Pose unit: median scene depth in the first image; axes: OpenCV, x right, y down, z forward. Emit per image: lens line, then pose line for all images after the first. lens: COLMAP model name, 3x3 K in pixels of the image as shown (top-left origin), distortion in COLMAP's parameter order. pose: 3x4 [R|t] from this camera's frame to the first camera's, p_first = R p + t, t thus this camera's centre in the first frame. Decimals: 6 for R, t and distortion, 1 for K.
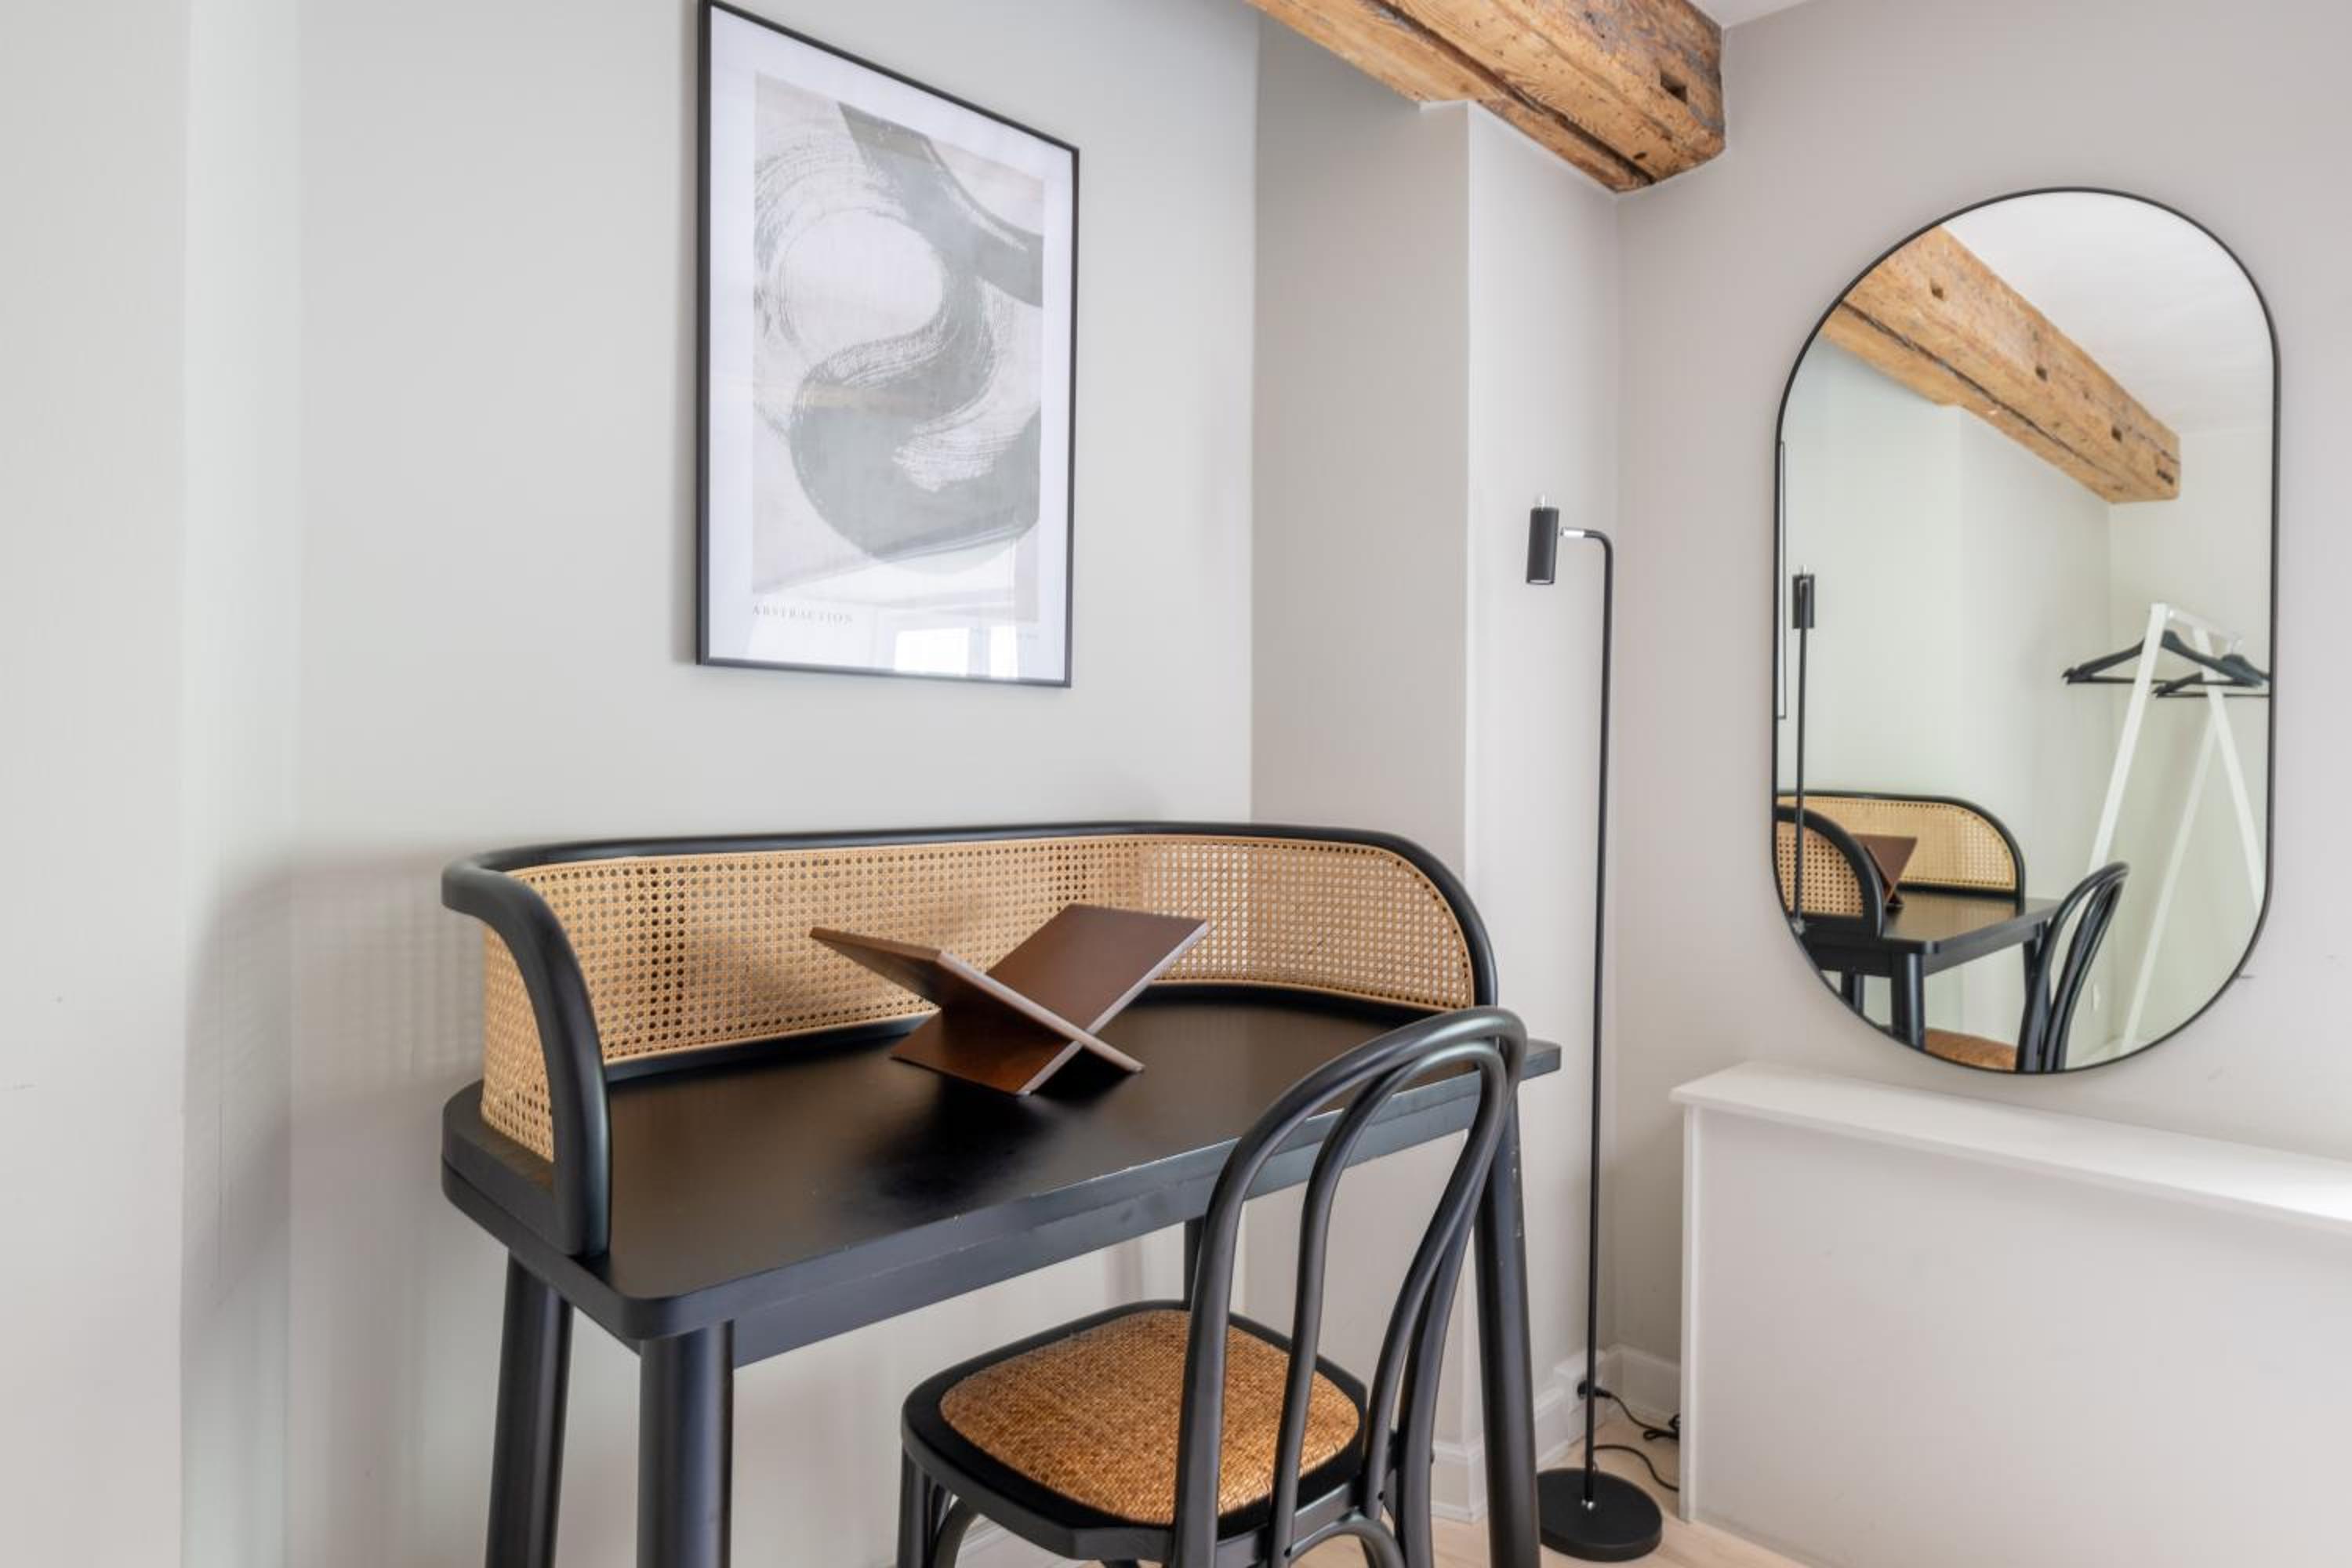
lens RADIAL K [[1334.3, 0, 1169.6], [0, 1334.3, 778.5], [0, 0, 1]] dist [-0.012801, 0.002201]
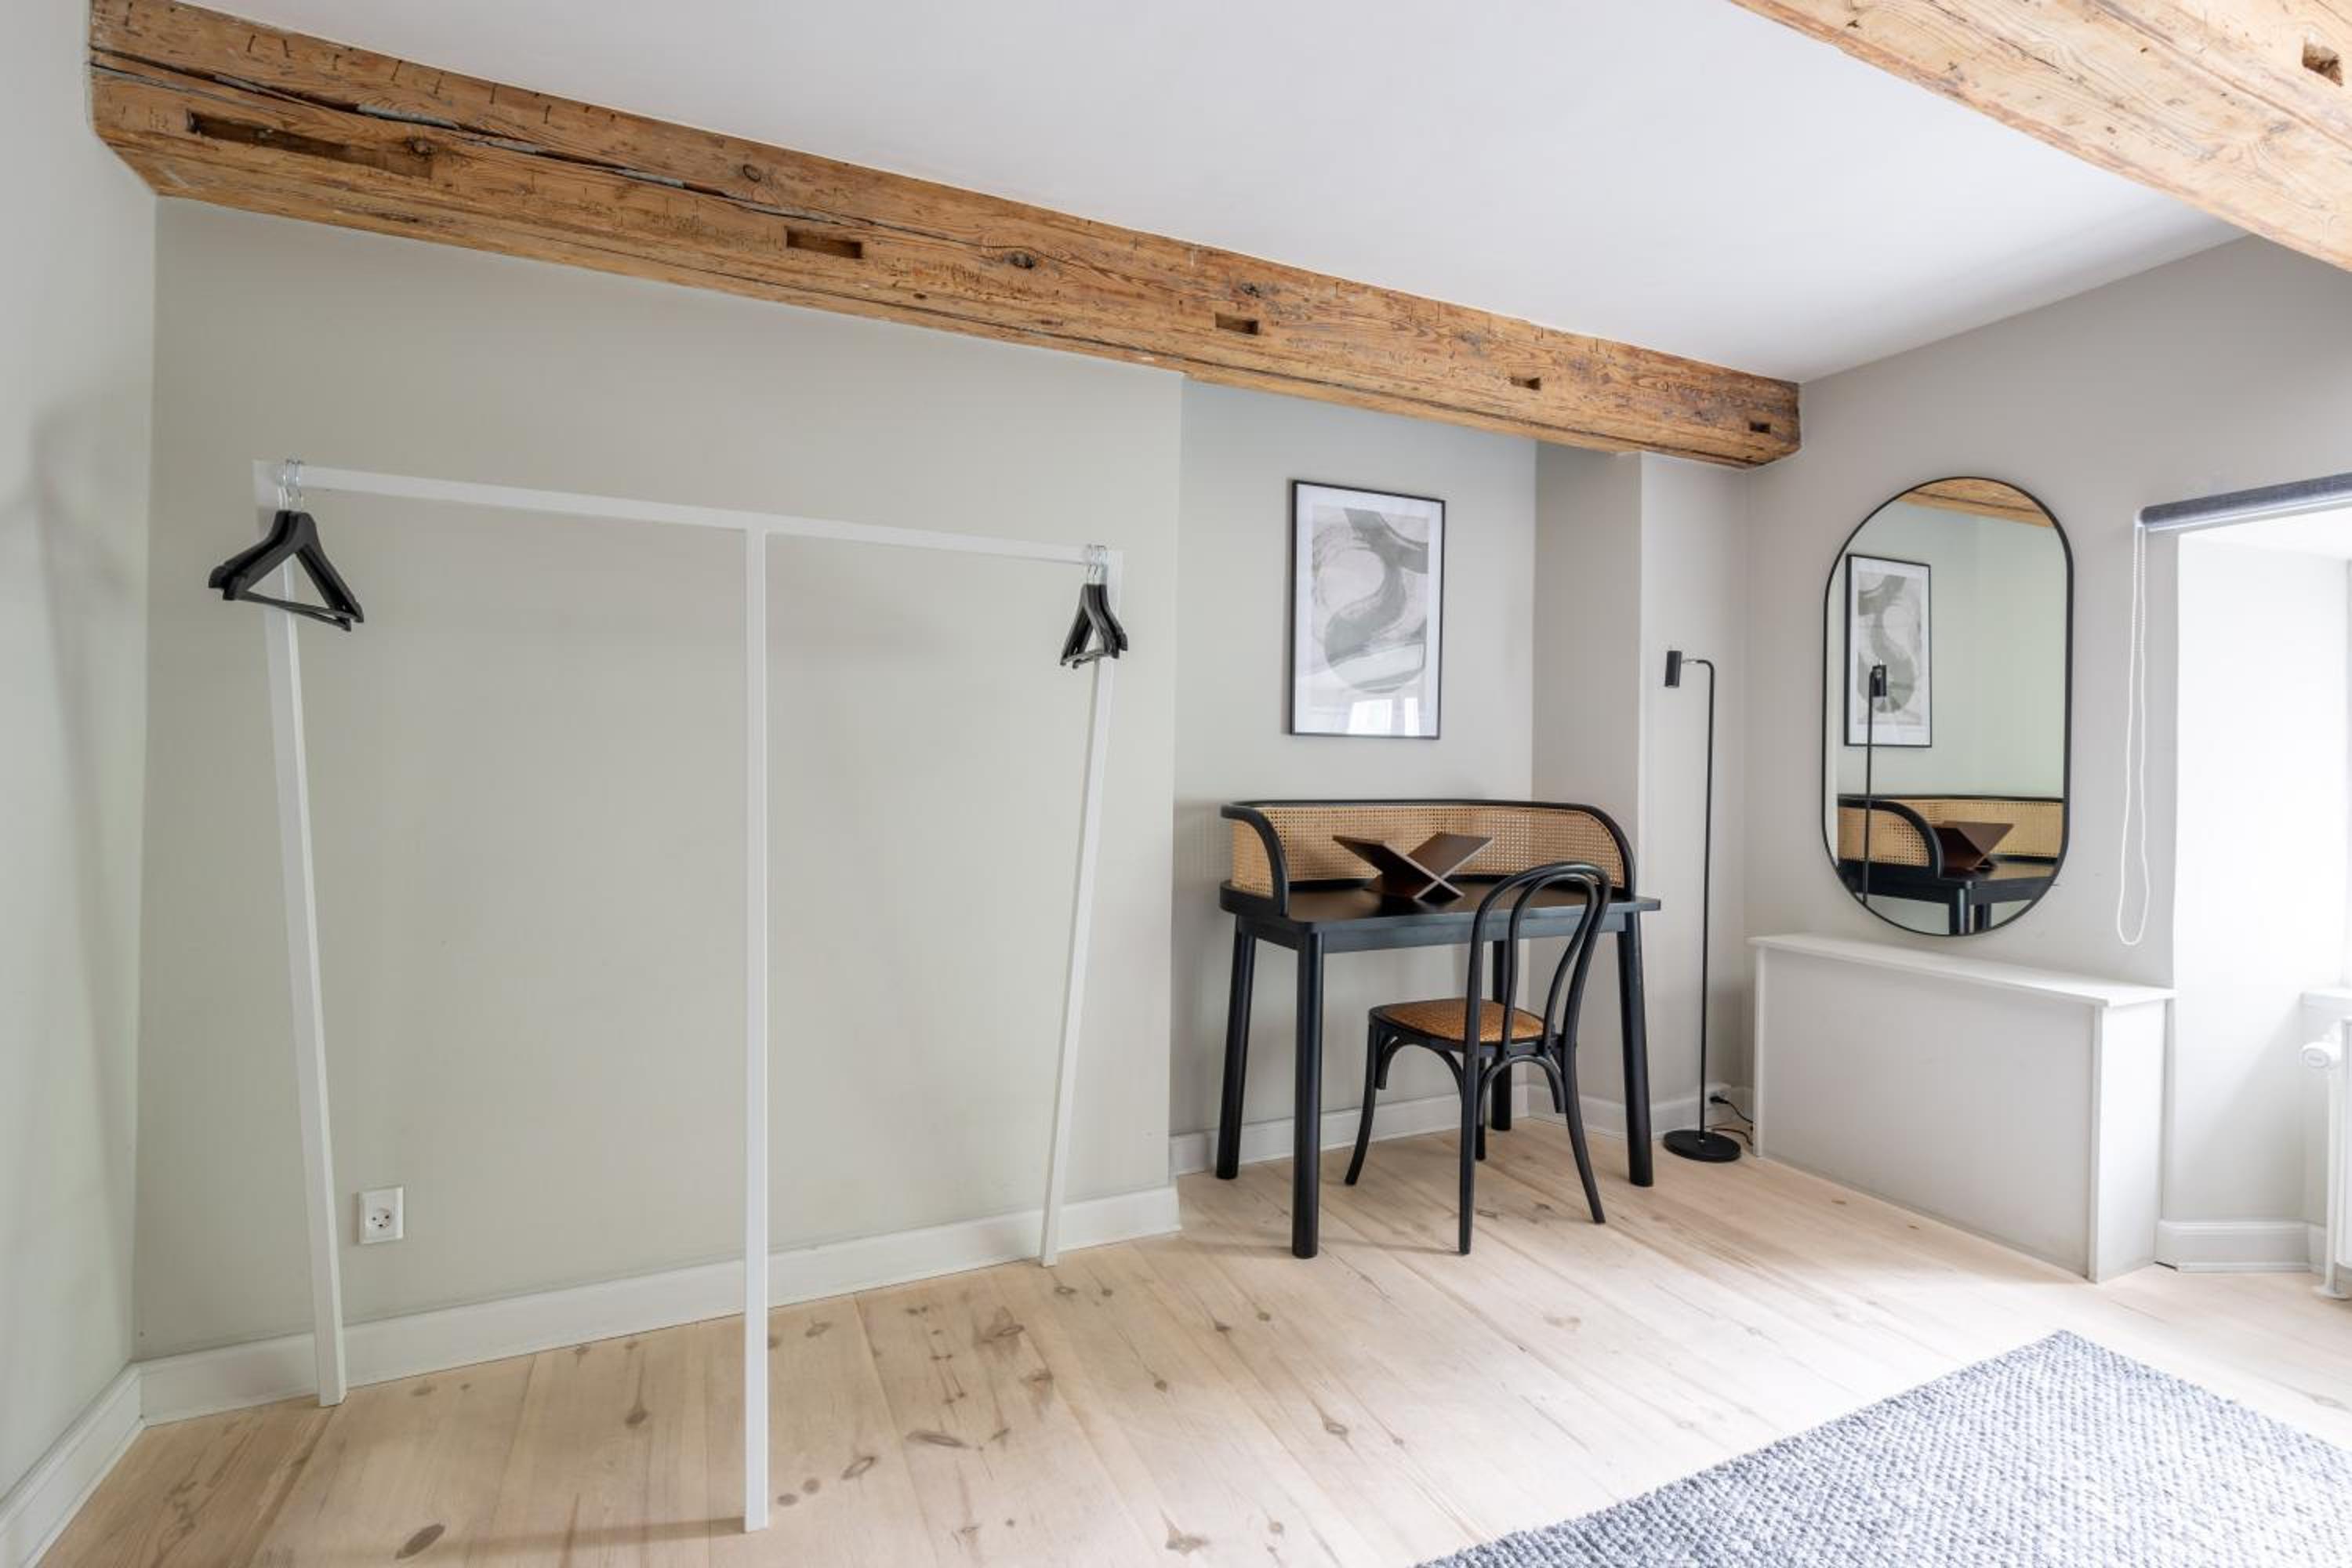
lens RADIAL K [[1089.2, 0, 1168.5], [0, 1089.2, 778.2], [0, 0, 1]] dist [-0.001647, -0.000944]
pose [[0.939786, 0.007308, -0.341686, 0.130609], [-0.007061, 0.999973, 0.001964, -0.001540], [0.341691, 0.000567, 0.939812, -0.933220]]
